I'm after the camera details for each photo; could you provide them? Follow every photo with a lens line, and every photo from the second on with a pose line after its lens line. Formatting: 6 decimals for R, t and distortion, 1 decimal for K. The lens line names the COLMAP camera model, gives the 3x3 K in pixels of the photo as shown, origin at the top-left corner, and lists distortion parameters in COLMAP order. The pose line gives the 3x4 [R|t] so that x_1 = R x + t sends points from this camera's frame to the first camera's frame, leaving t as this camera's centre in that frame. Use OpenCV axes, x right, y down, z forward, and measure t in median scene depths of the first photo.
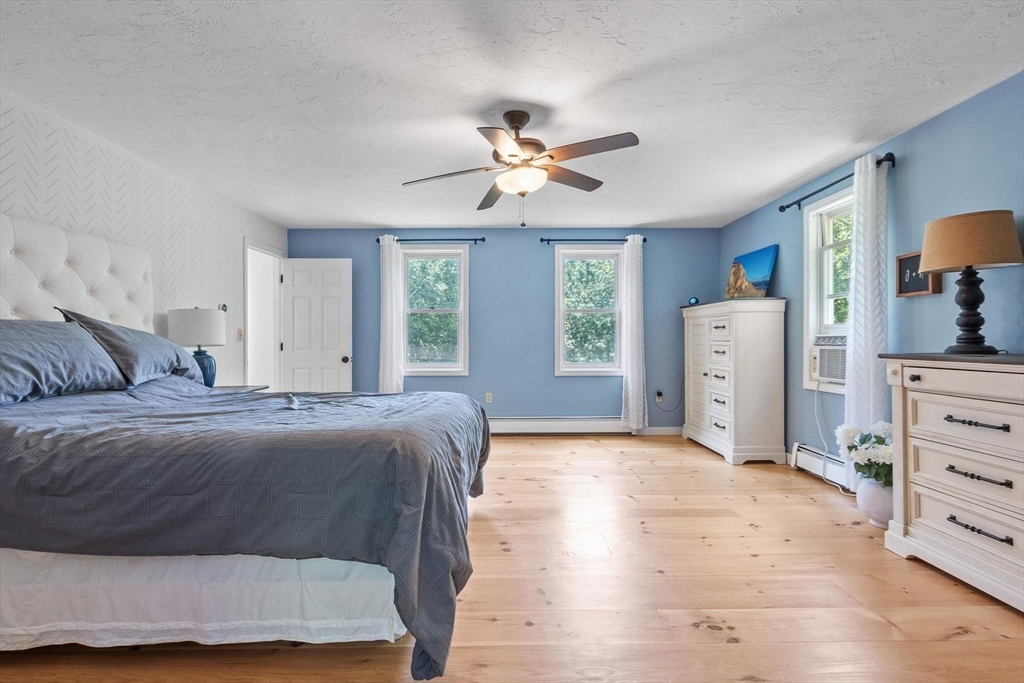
lens RADIAL K [[476.7, 0, 512.0], [0, 476.7, 341.5], [0, 0, 1]] dist [0.000084, -0.000135]
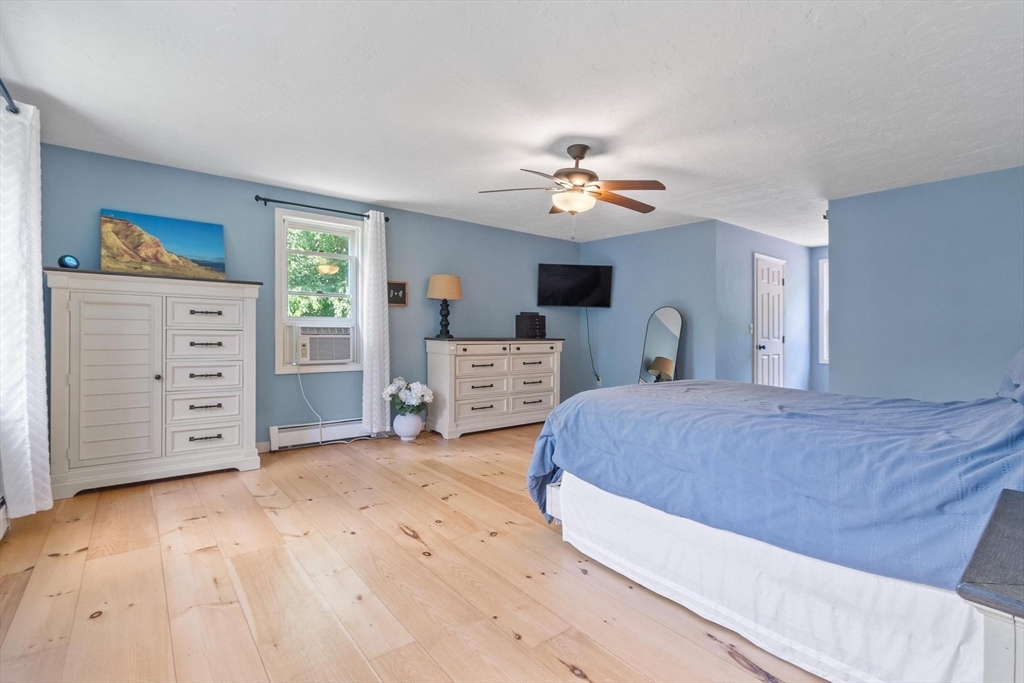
lens RADIAL K [[468.4, 0, 511.7], [0, 468.4, 328.8], [0, 0, 1]] dist [0.000094, -0.000004]
pose [[-0.617666, -0.001539, 0.786439, -0.821799], [-0.010564, 0.999924, -0.006340, -0.006166], [-0.786369, -0.012224, -0.617636, 1.863737]]
